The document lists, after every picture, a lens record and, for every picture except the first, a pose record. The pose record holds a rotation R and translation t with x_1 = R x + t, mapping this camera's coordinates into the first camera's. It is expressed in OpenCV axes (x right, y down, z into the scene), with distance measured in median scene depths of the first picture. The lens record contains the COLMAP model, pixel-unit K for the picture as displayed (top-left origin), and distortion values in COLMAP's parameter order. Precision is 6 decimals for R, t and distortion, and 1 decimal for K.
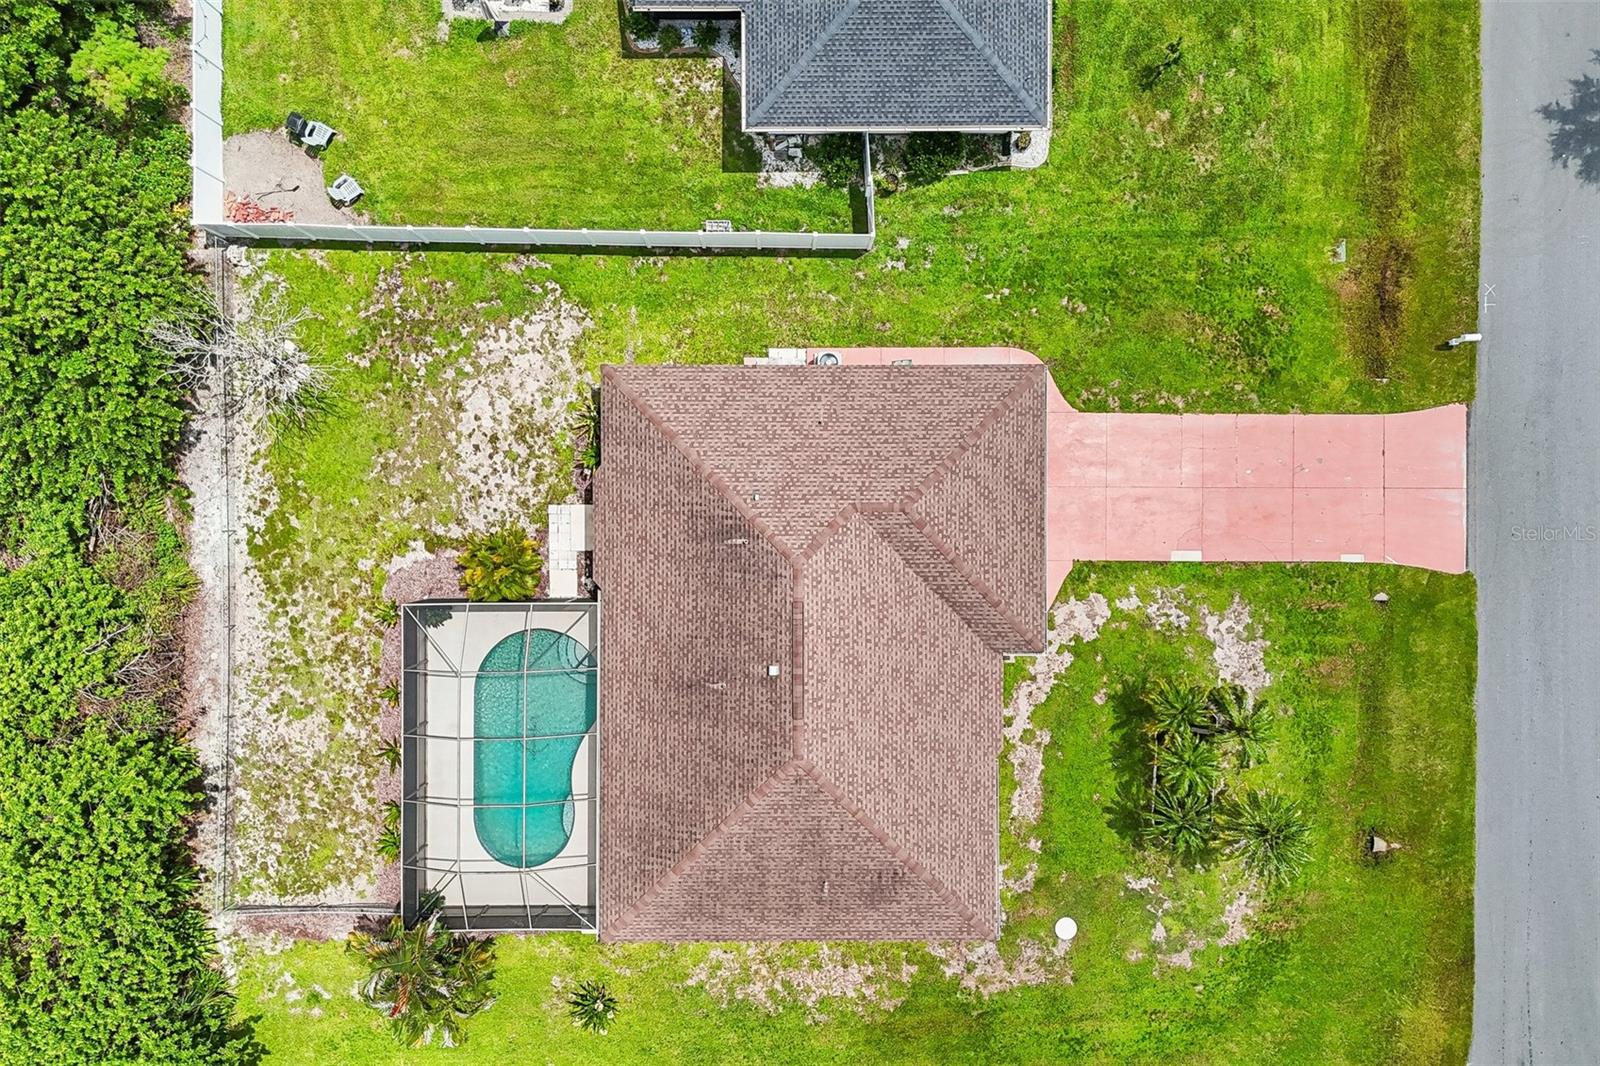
lens RADIAL K [[1172.8, 0, 804.1], [0, 1172.8, 535.7], [0, 0, 1]] dist [0.094394, -0.096357]
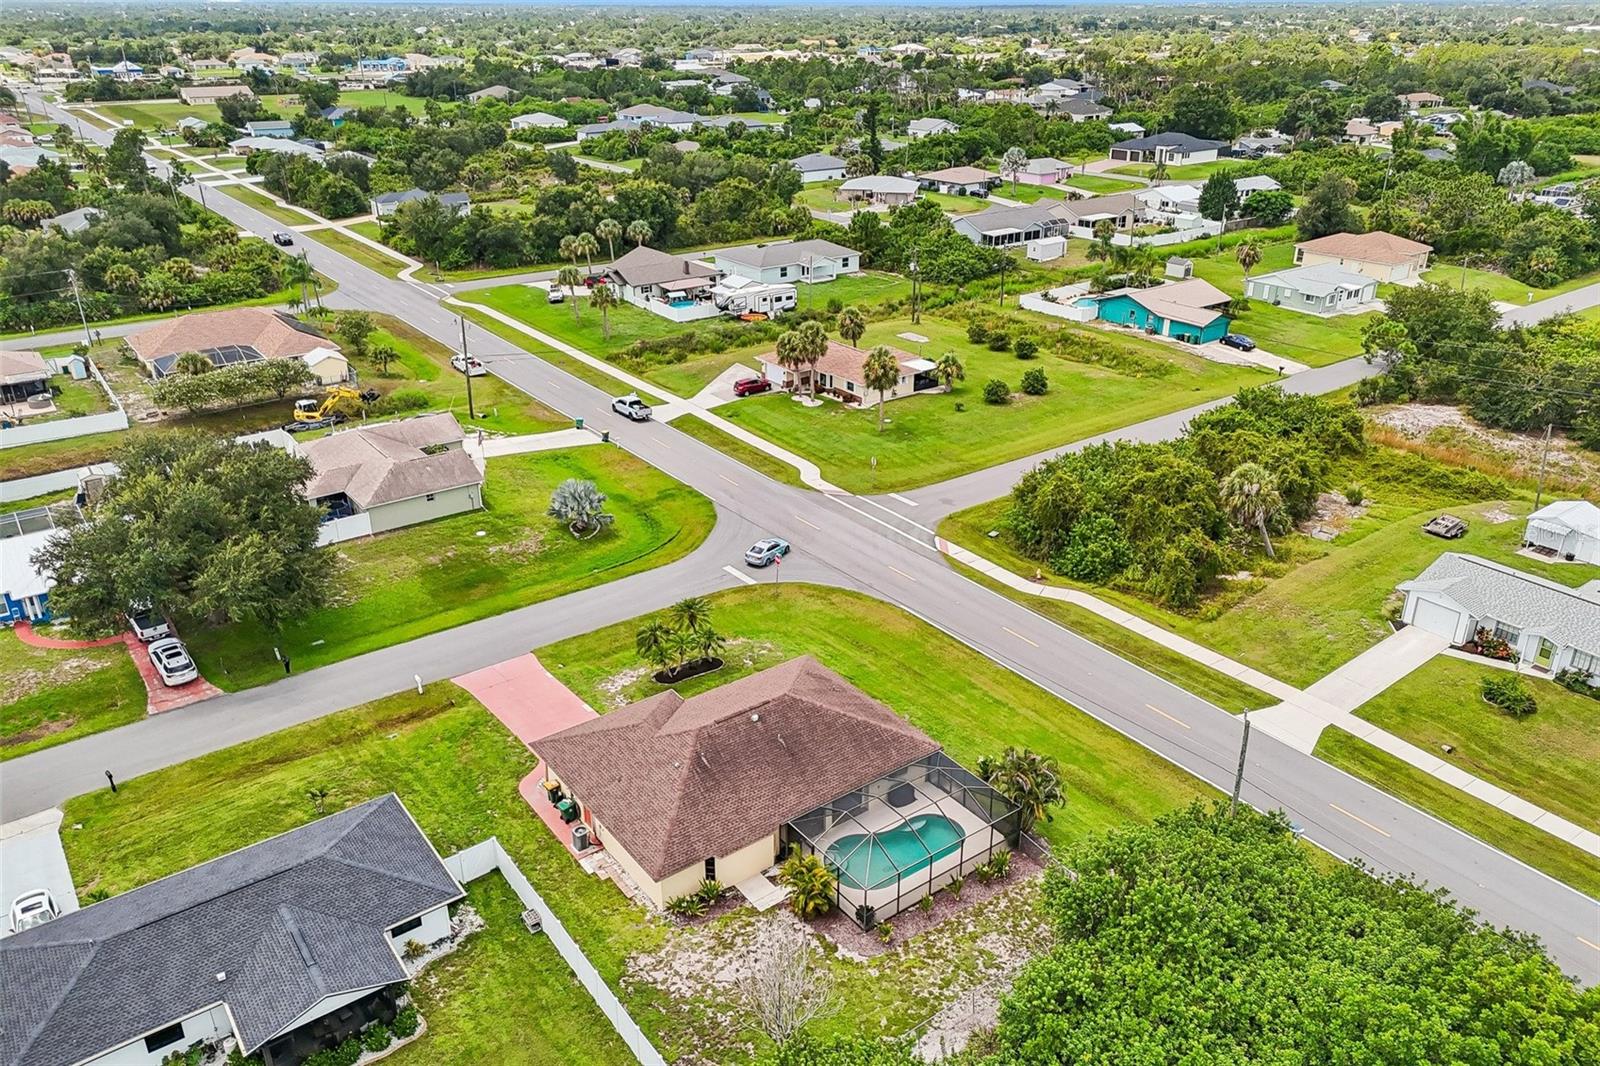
lens RADIAL K [[1172.8, 0, 804.1], [0, 1172.8, 535.7], [0, 0, 1]] dist [0.094394, -0.096357]
pose [[-0.596131, -0.331829, 0.731107, -1.140392], [0.802865, -0.253084, 0.539774, -0.639041], [0.005919, 0.908756, 0.417285, -0.009961]]
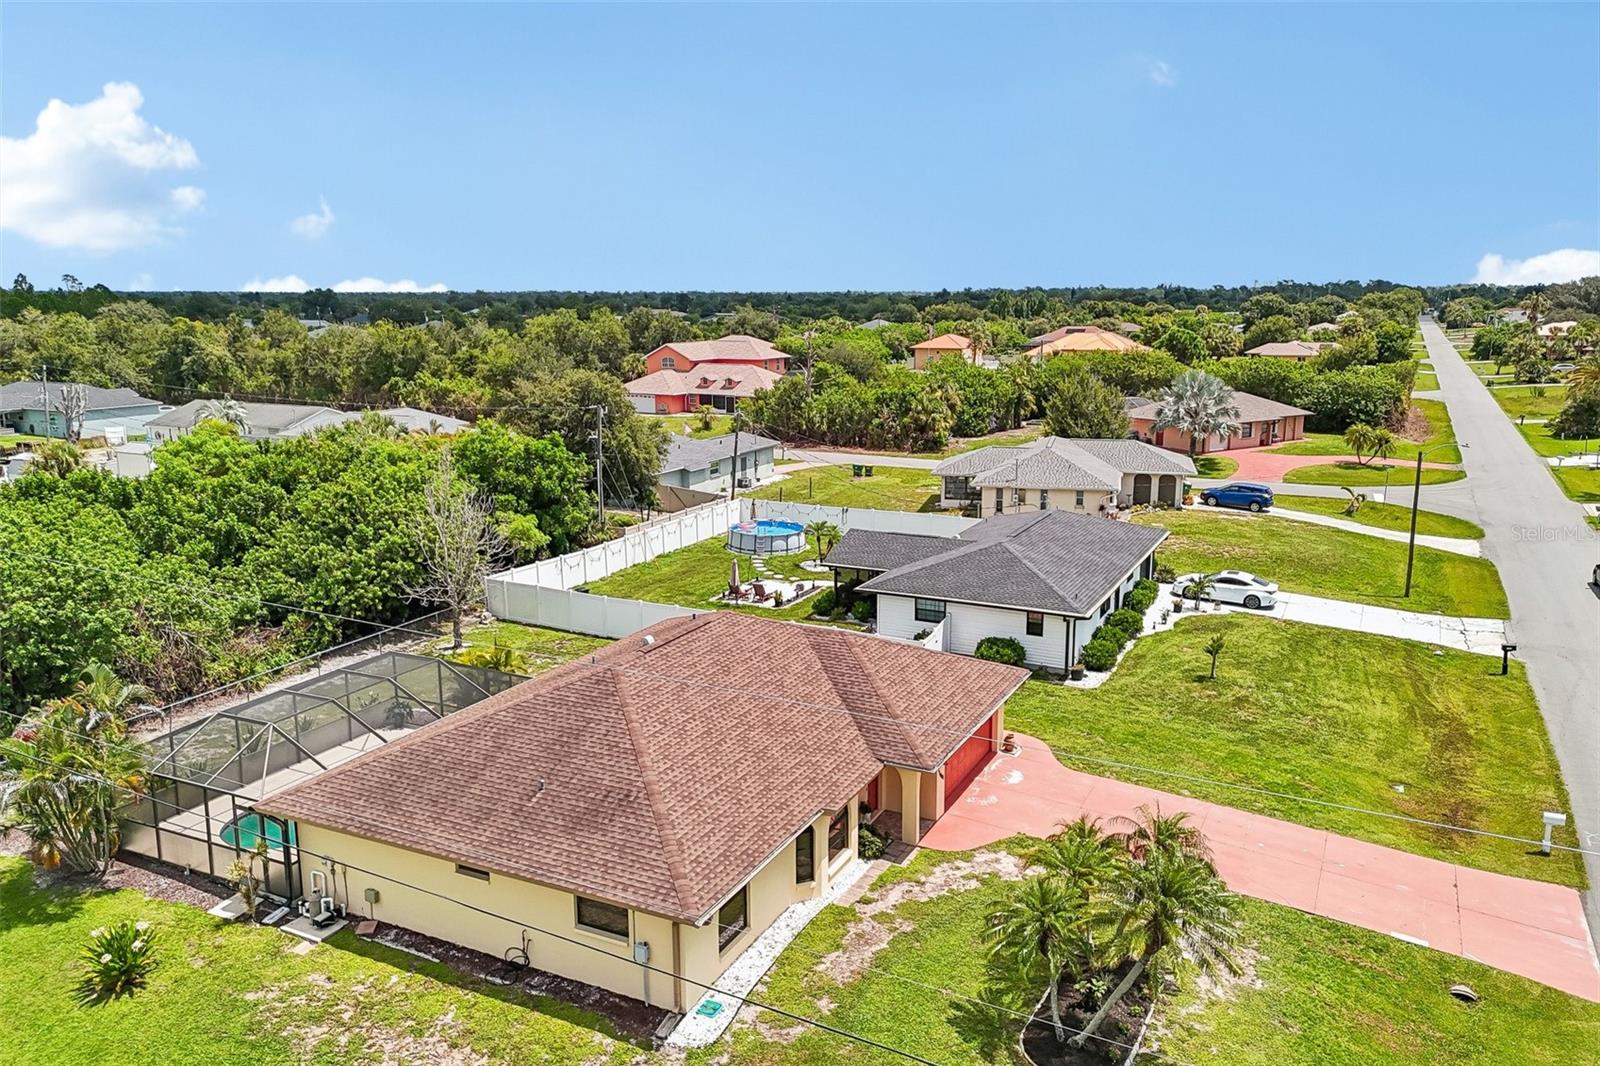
lens RADIAL K [[1172.8, 0, 804.1], [0, 1172.8, 535.7], [0, 0, 1]] dist [0.094394, -0.096357]
pose [[0.893977, 0.087008, -0.439585, 0.437315], [-0.448109, 0.177745, -0.876131, 0.769317], [0.001903, 0.980223, 0.197889, 0.633850]]
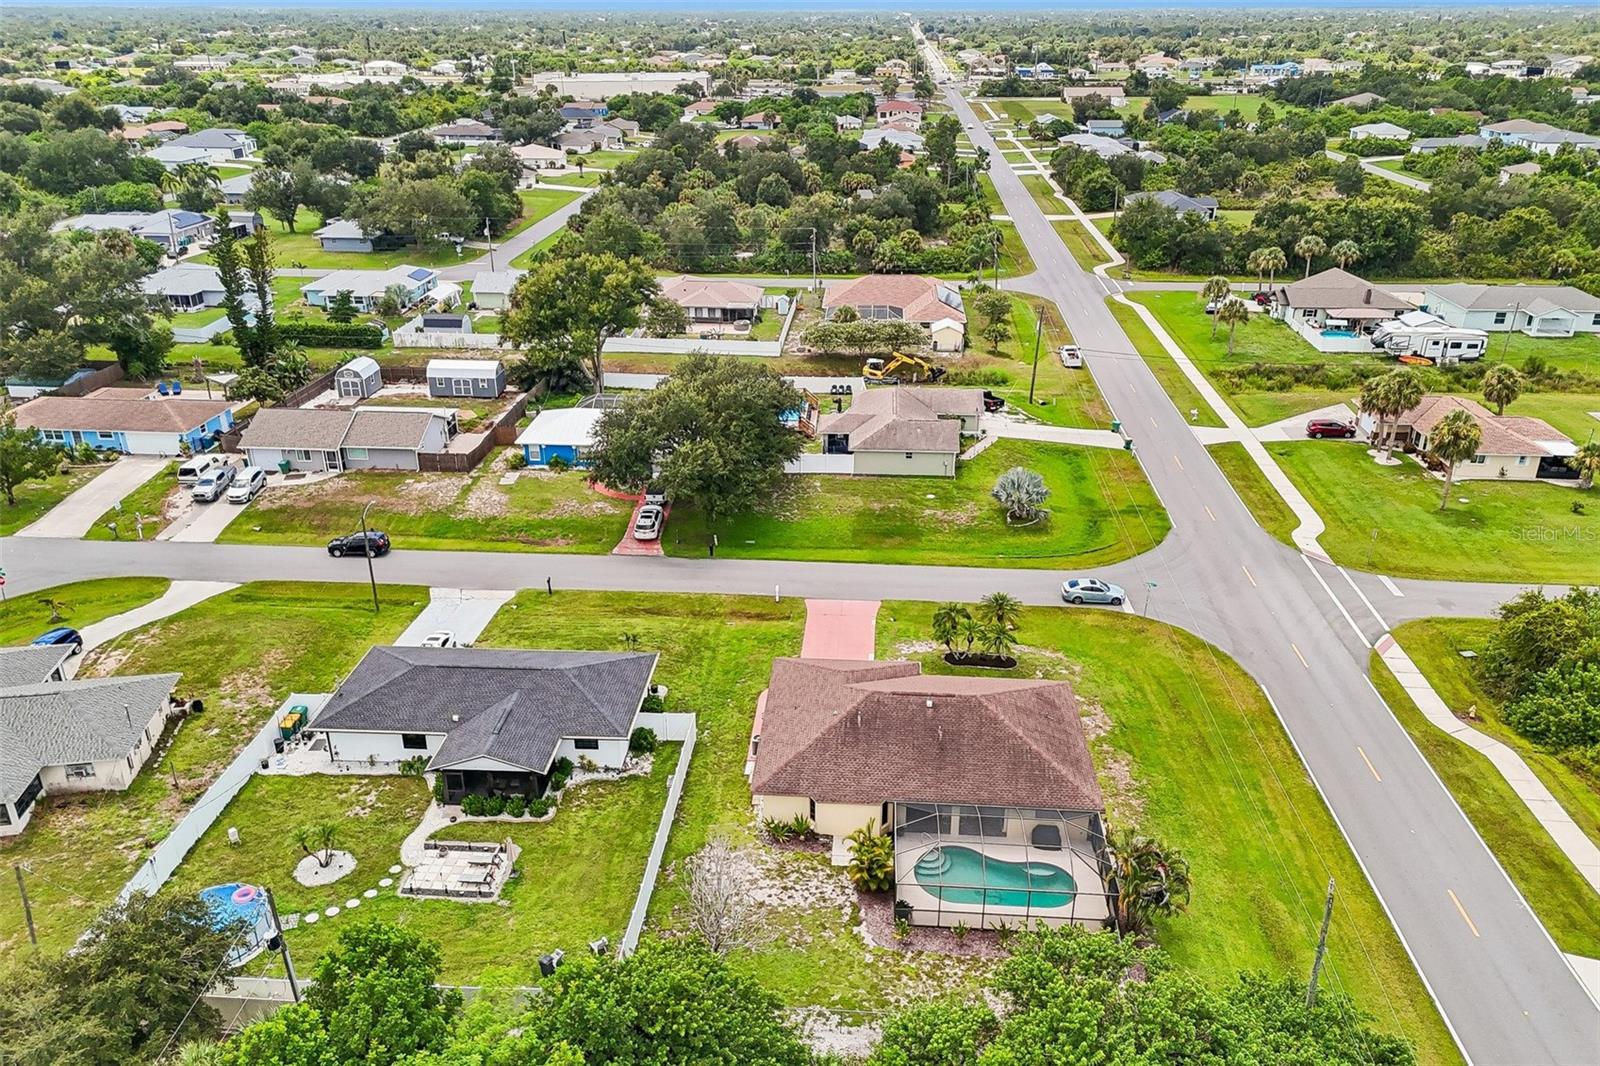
lens RADIAL K [[1172.8, 0, 804.1], [0, 1172.8, 535.7], [0, 0, 1]] dist [0.094394, -0.096357]
pose [[0.067169, -0.408993, 0.910062, -1.418699], [0.997710, 0.020329, -0.064502, 0.027782], [0.007881, 0.912311, 0.409422, -0.003780]]
